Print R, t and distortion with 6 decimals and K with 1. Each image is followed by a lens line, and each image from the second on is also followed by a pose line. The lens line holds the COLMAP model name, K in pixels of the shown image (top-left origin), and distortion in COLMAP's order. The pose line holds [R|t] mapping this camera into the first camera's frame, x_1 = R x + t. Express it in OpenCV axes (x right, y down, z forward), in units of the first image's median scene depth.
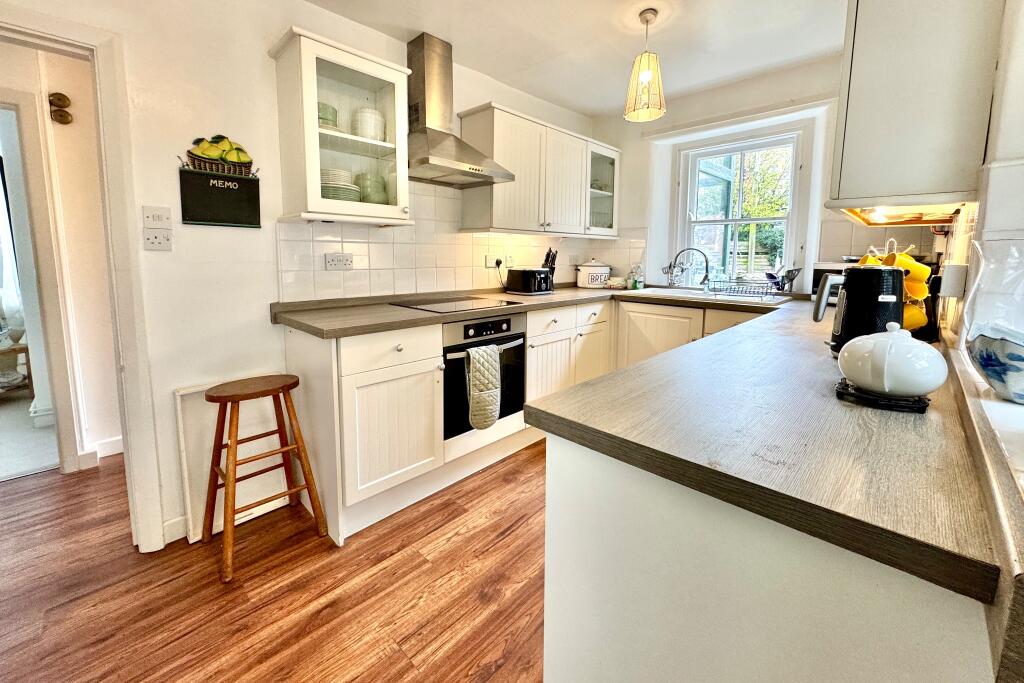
lens RADIAL K [[409.3, 0, 514.3], [0, 409.3, 294.4], [0, 0, 1]] dist [-0.004217, 0.001657]
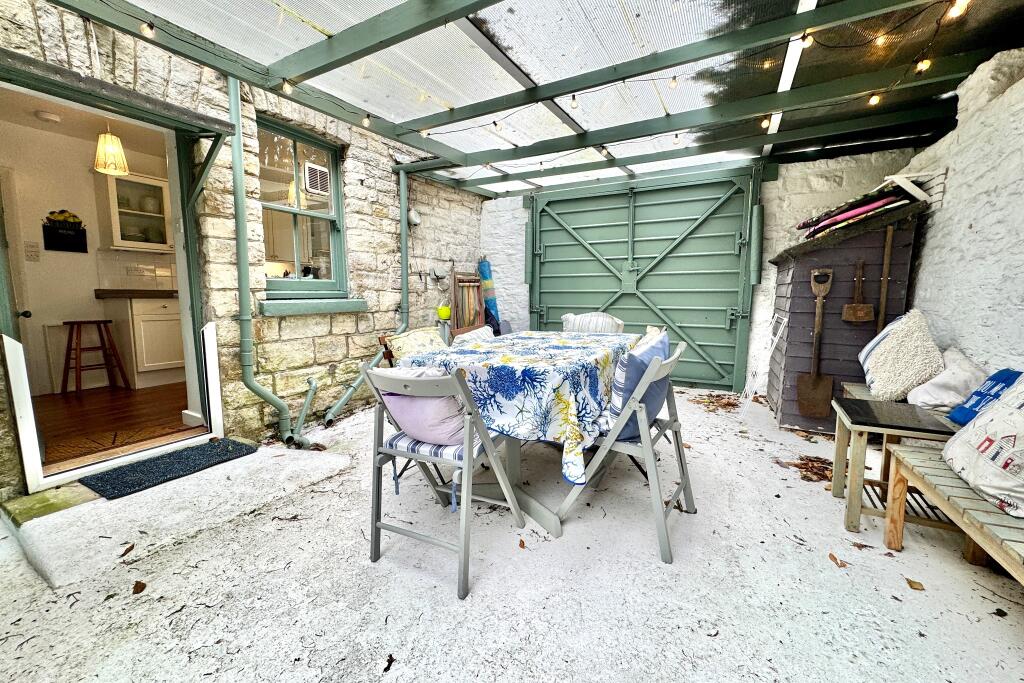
lens RADIAL K [[409.3, 0, 511.9], [0, 409.3, 341.8], [0, 0, 1]] dist [-0.004217, 0.001657]
pose [[0.966084, -0.034718, 0.255883, 1.020714], [0.032964, 0.999394, 0.011143, 0.374430], [-0.256115, -0.002330, 0.966644, -1.735100]]
